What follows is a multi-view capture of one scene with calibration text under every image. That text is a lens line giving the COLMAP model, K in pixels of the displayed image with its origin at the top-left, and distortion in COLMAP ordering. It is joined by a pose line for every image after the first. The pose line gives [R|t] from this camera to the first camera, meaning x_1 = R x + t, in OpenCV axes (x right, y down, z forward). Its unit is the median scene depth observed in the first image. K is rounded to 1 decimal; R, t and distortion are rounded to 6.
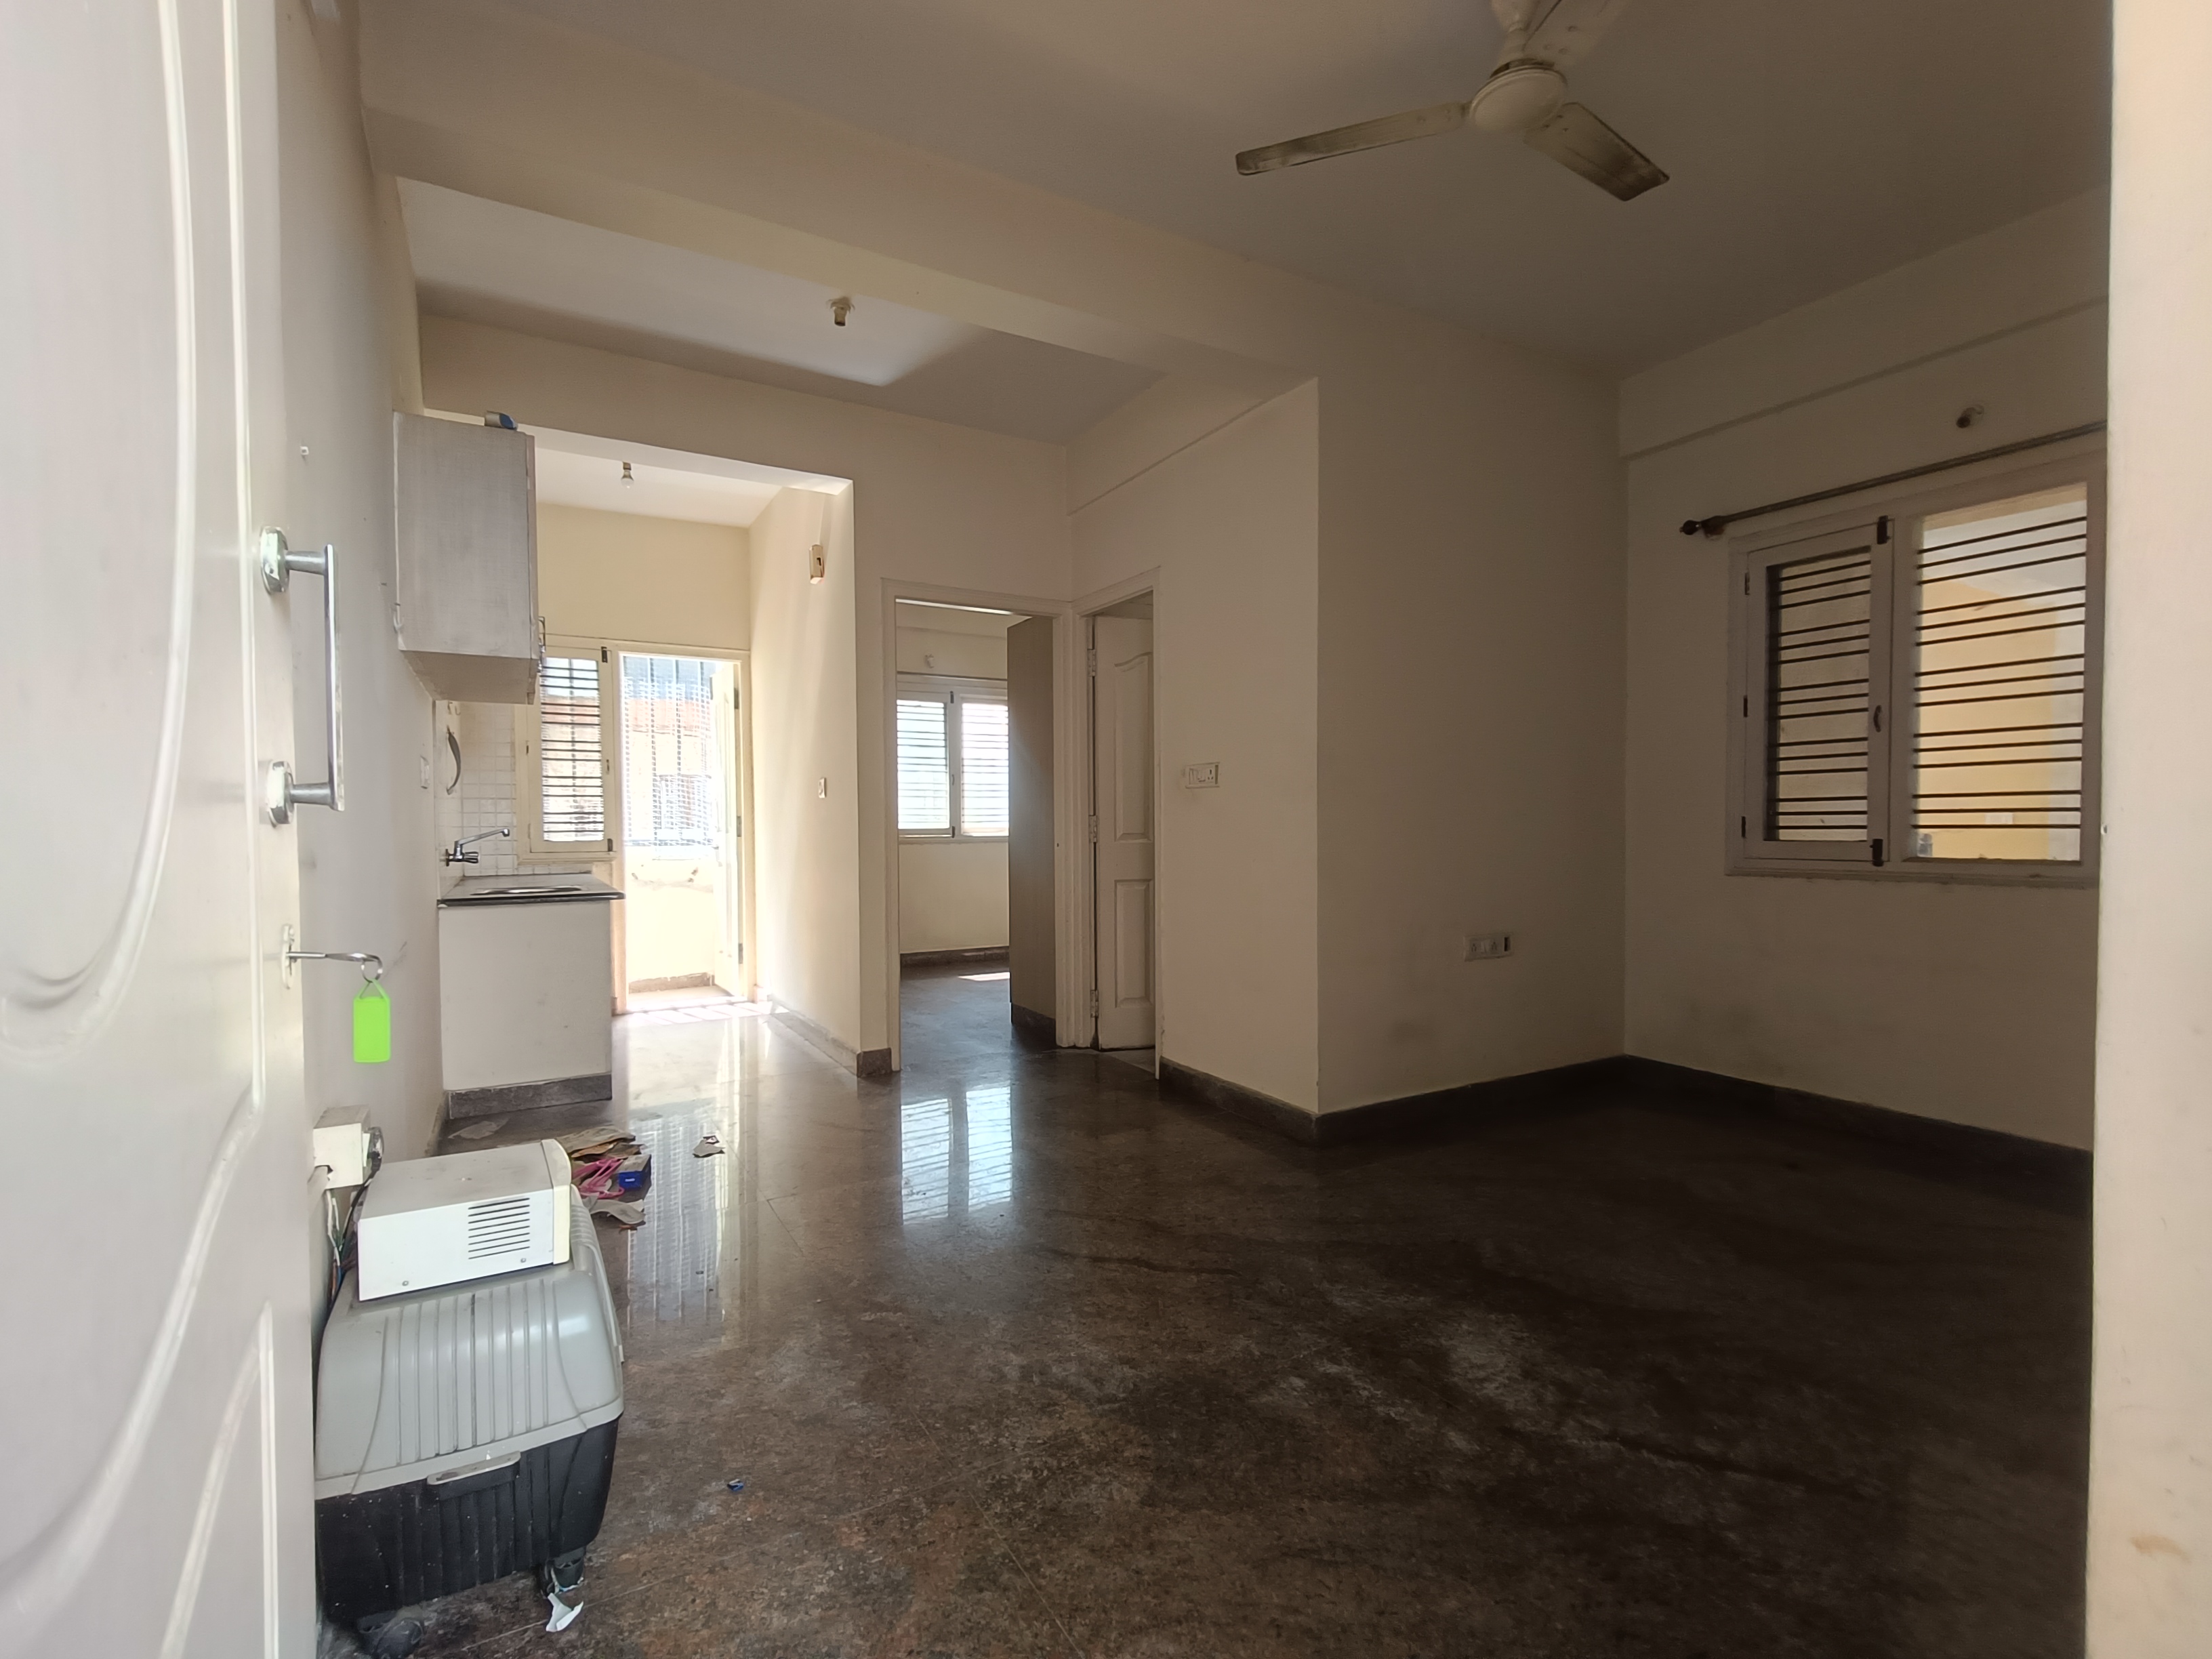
lens RADIAL K [[1016.7, 0, 1117.3], [0, 1016.7, 845.2], [0, 0, 1]] dist [0.013271, -0.005568]
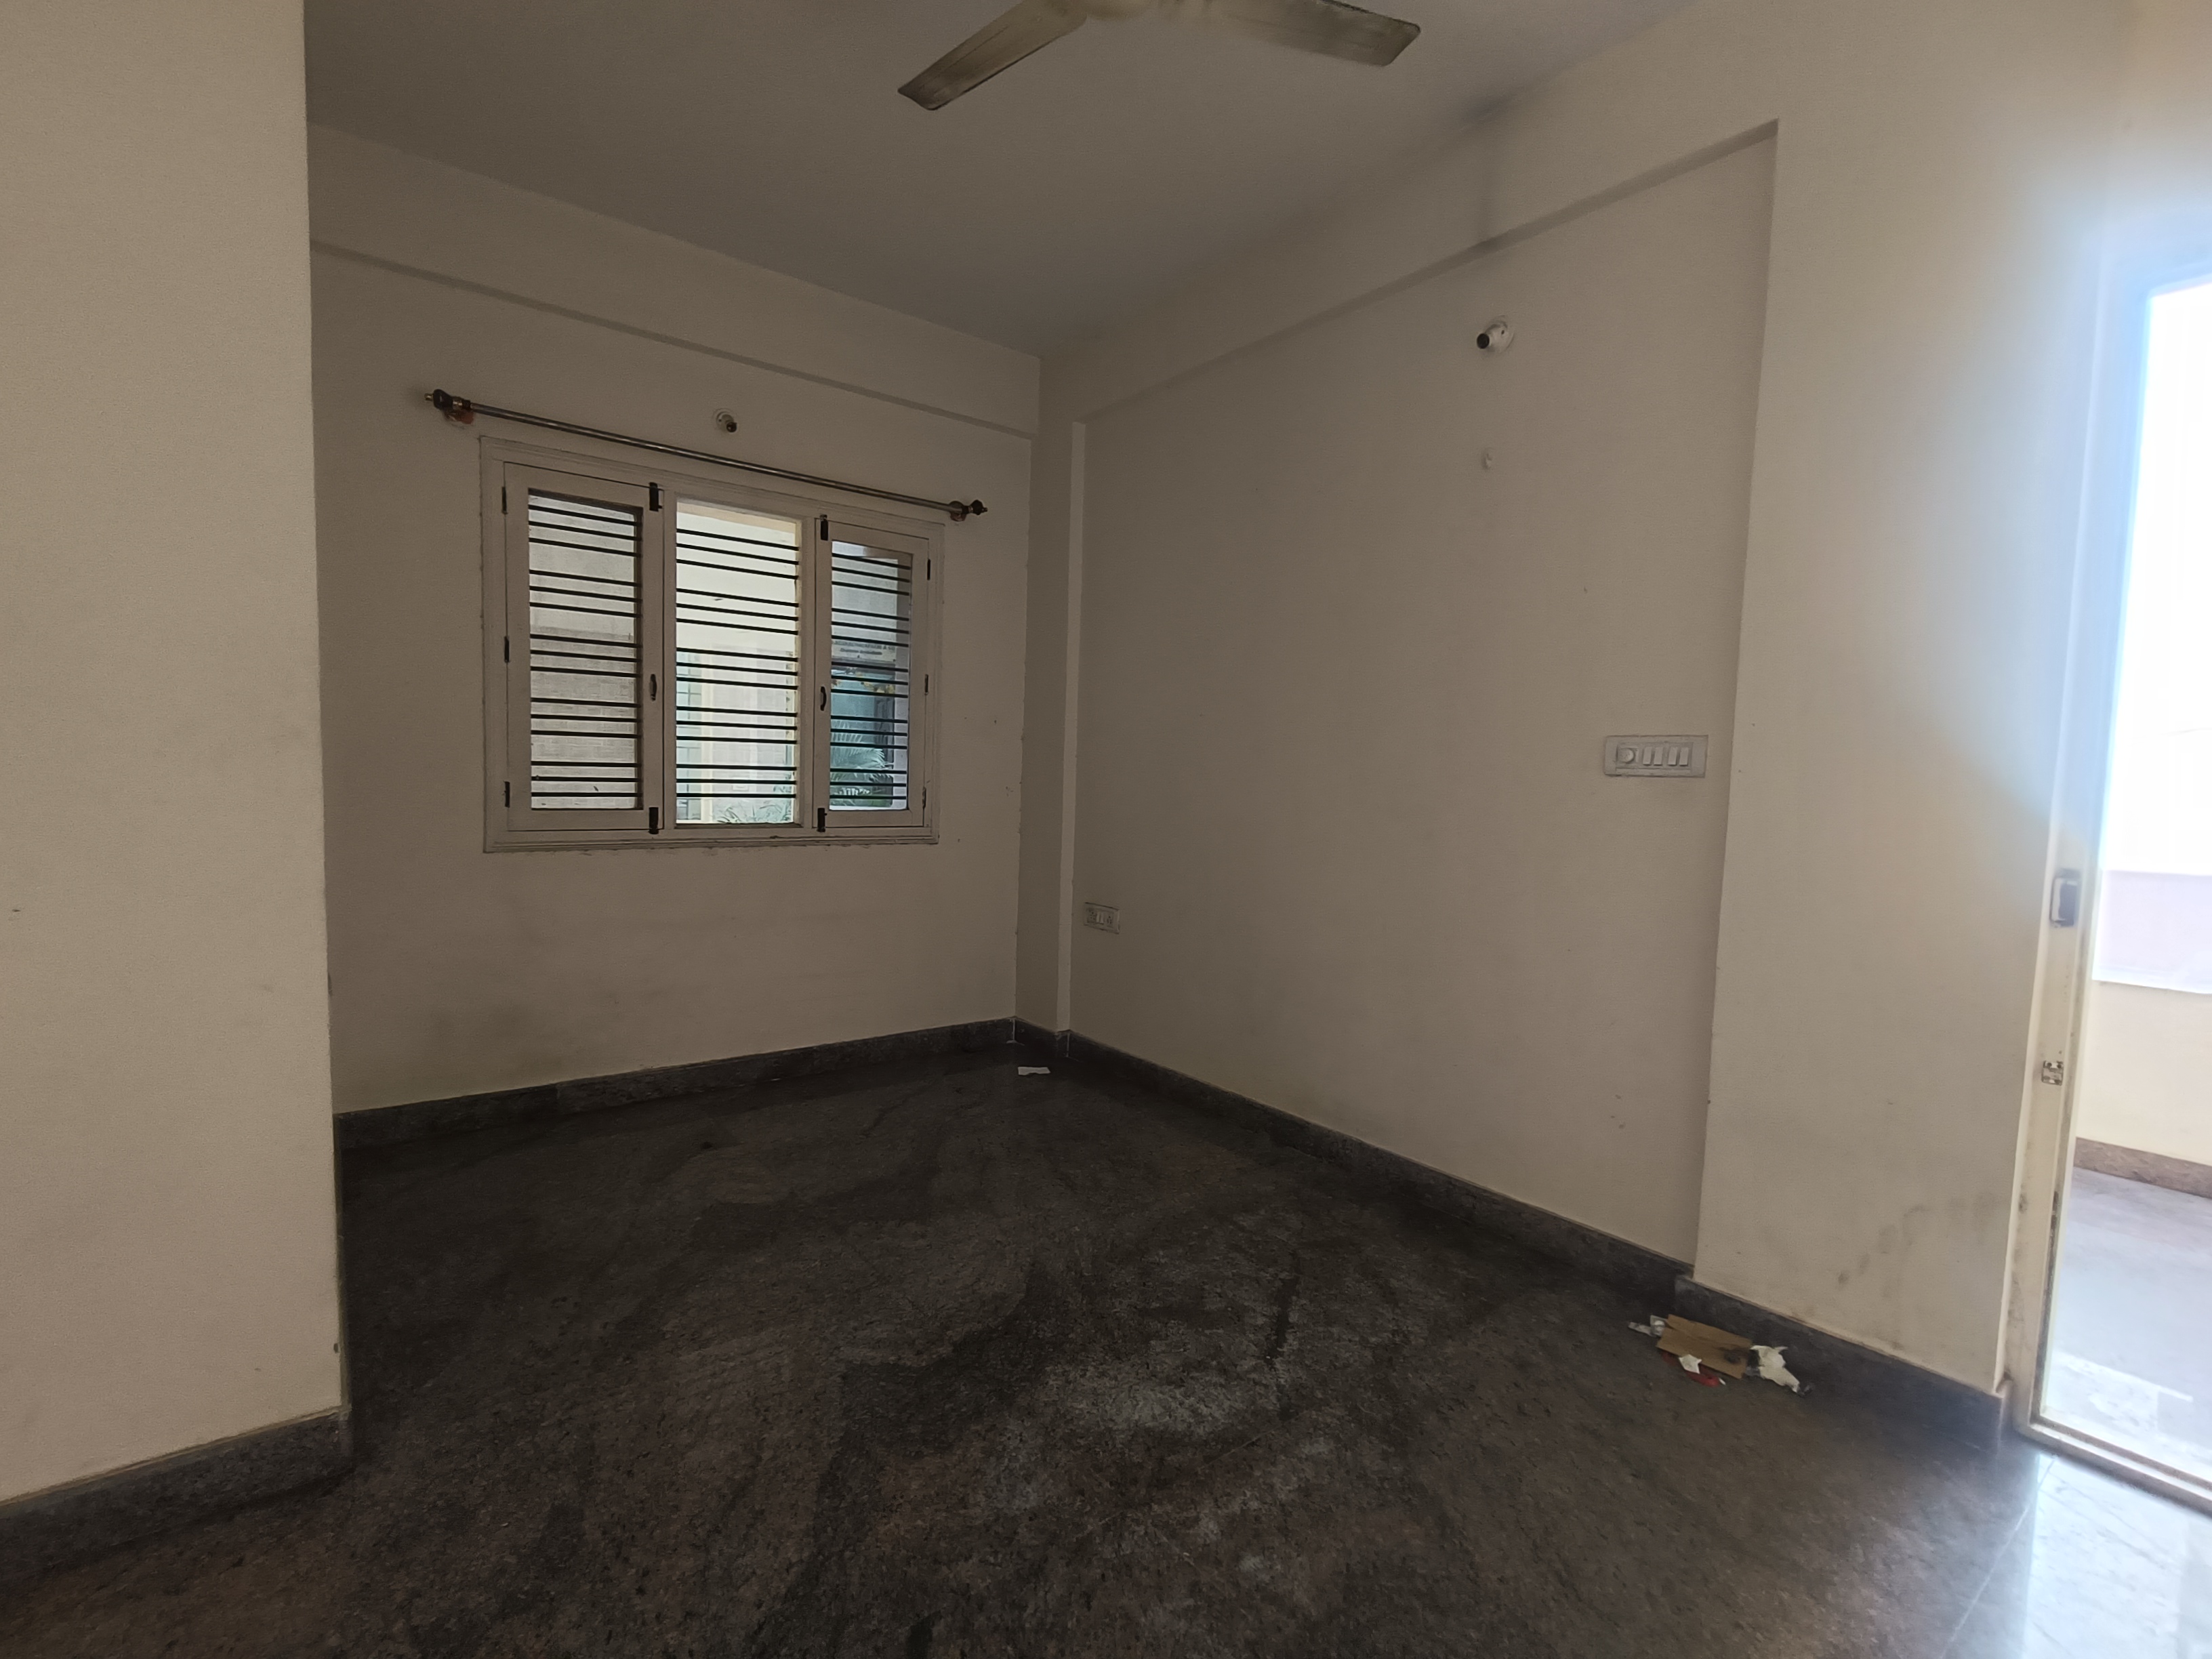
lens RADIAL K [[1016.7, 0, 1099.5], [0, 1016.7, 844.4], [0, 0, 1]] dist [0.013271, -0.005568]
pose [[-0.115152, -0.067682, 0.991039, -0.438850], [-0.007791, 0.997707, 0.067232, -0.057953], [-0.993317, 0.000021, -0.115415, 0.968973]]
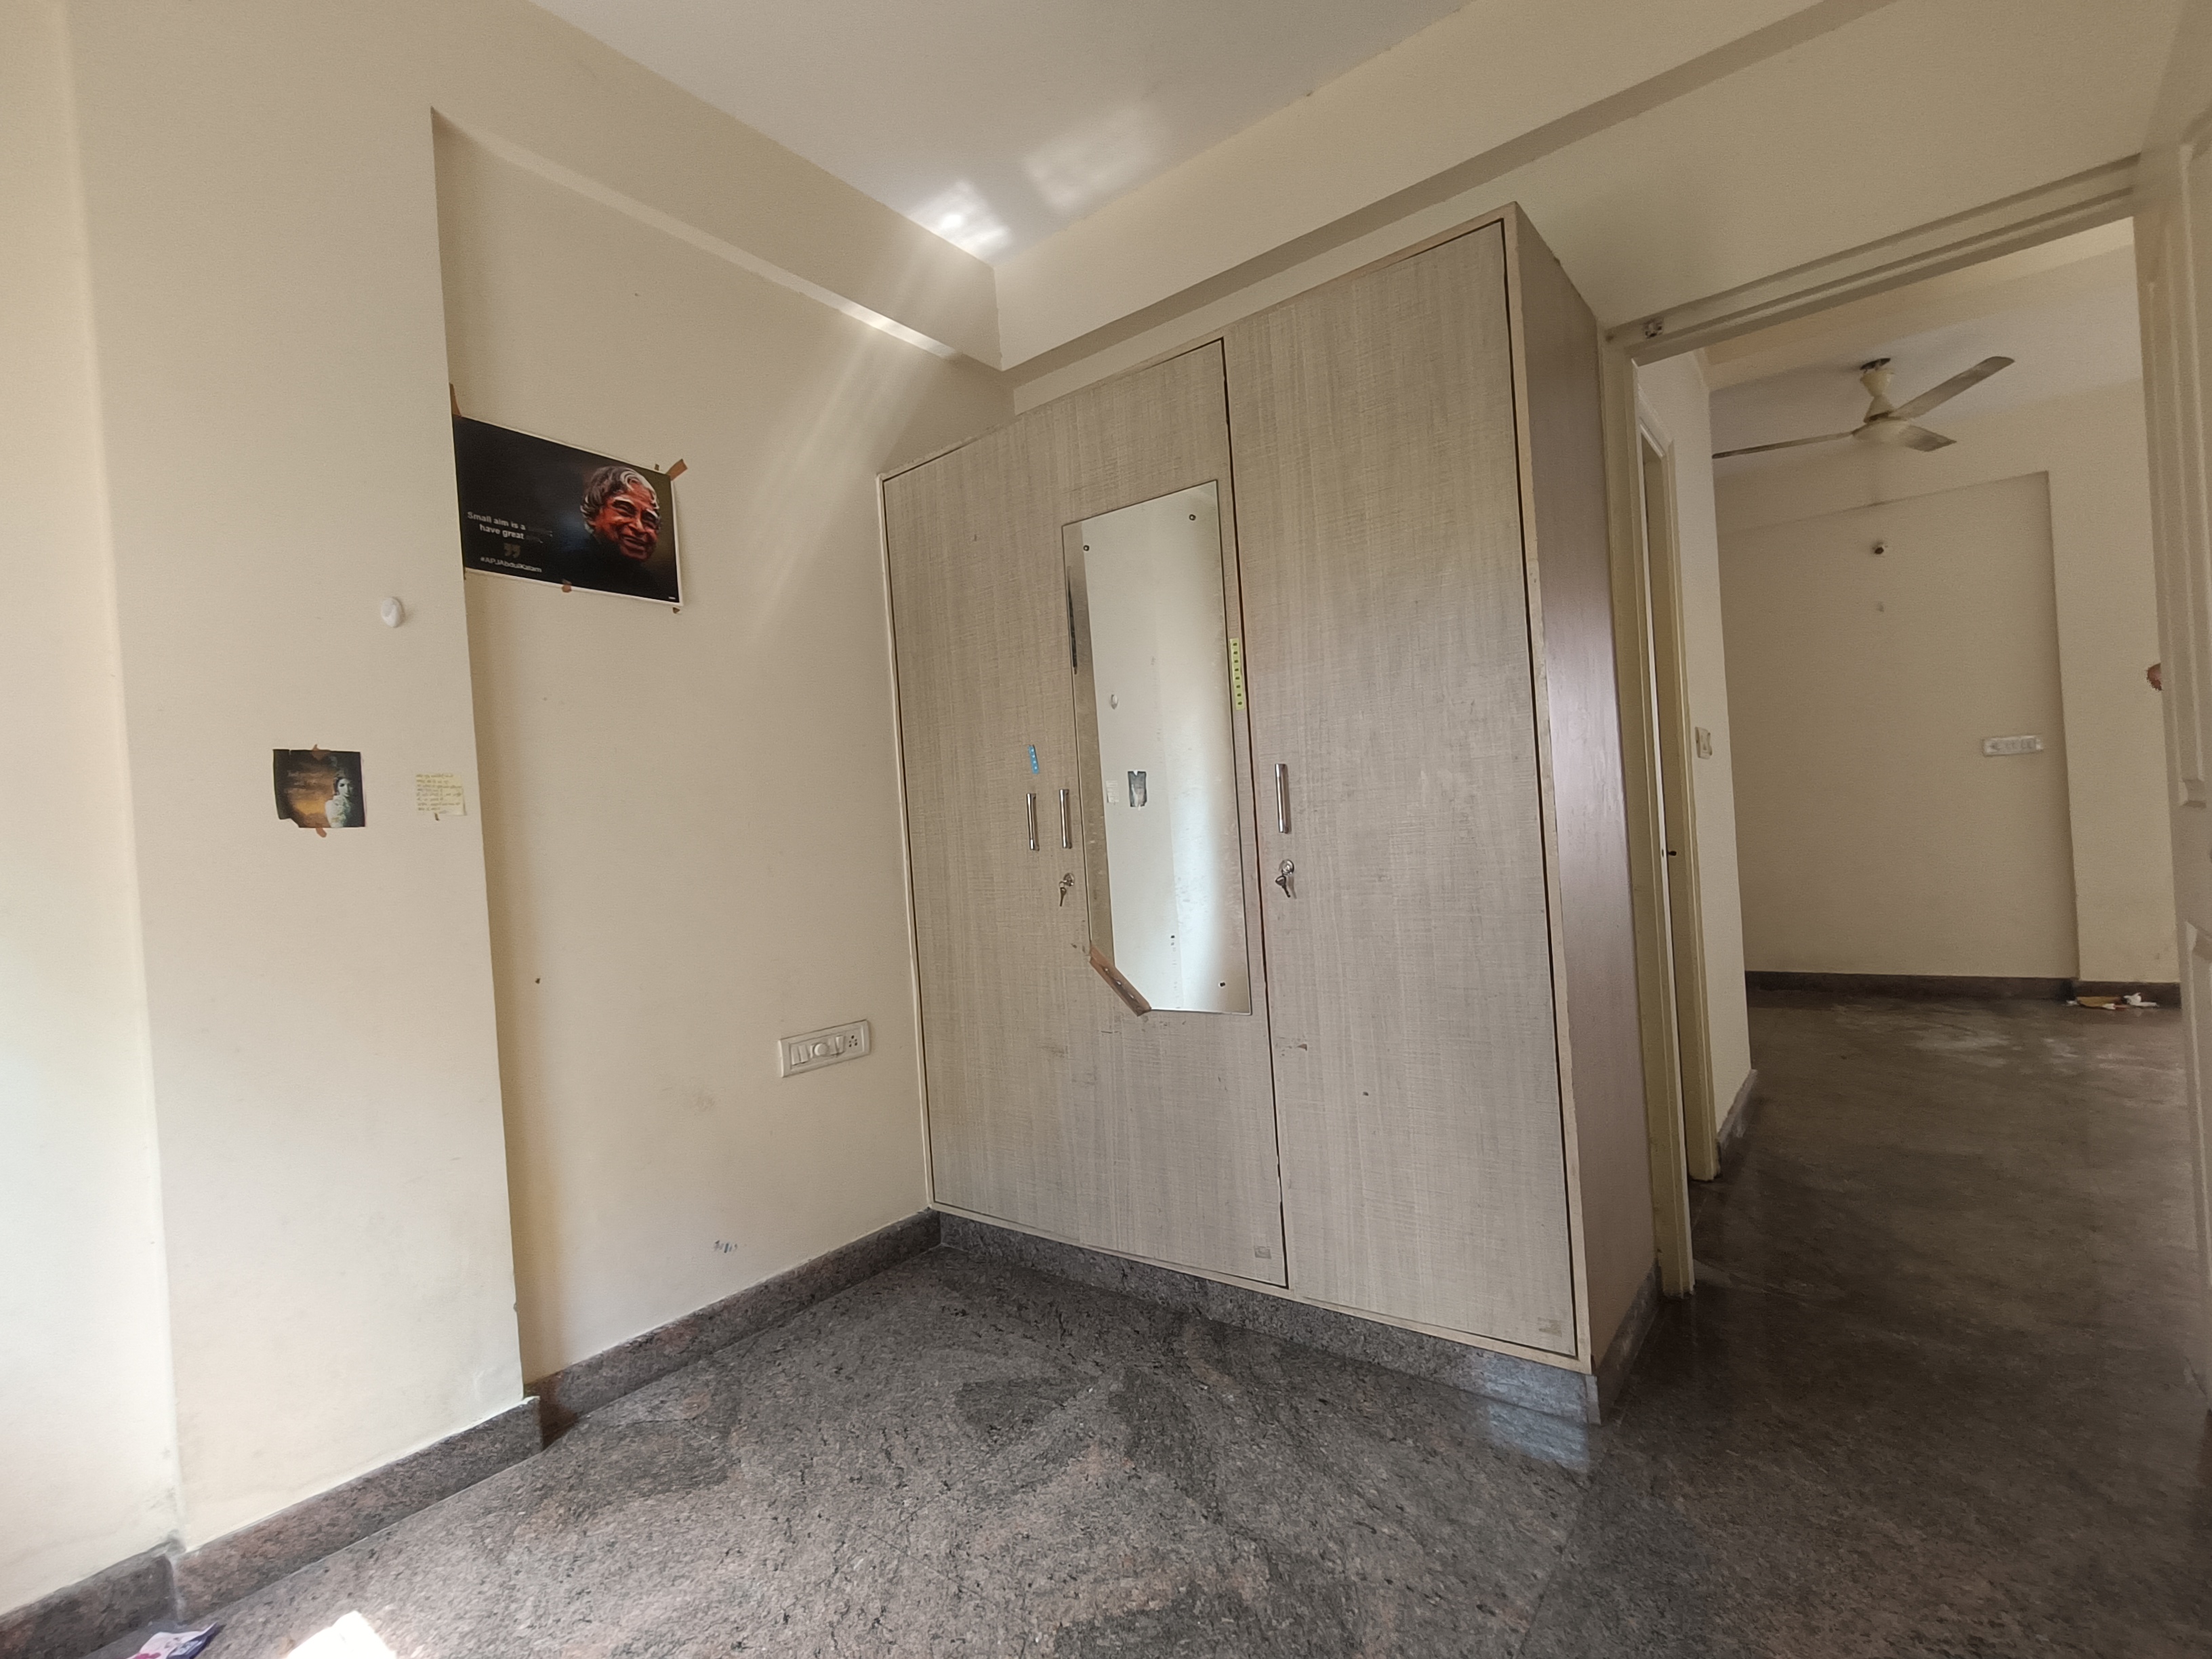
lens RADIAL K [[1016.7, 0, 1118.3], [0, 1016.7, 847.7], [0, 0, 1]] dist [0.013271, -0.005568]
pose [[-0.357817, 0.024200, 0.933478, -0.816695], [0.090681, 0.995840, 0.008942, -0.055547], [-0.929378, 0.087849, -0.358523, 2.775132]]
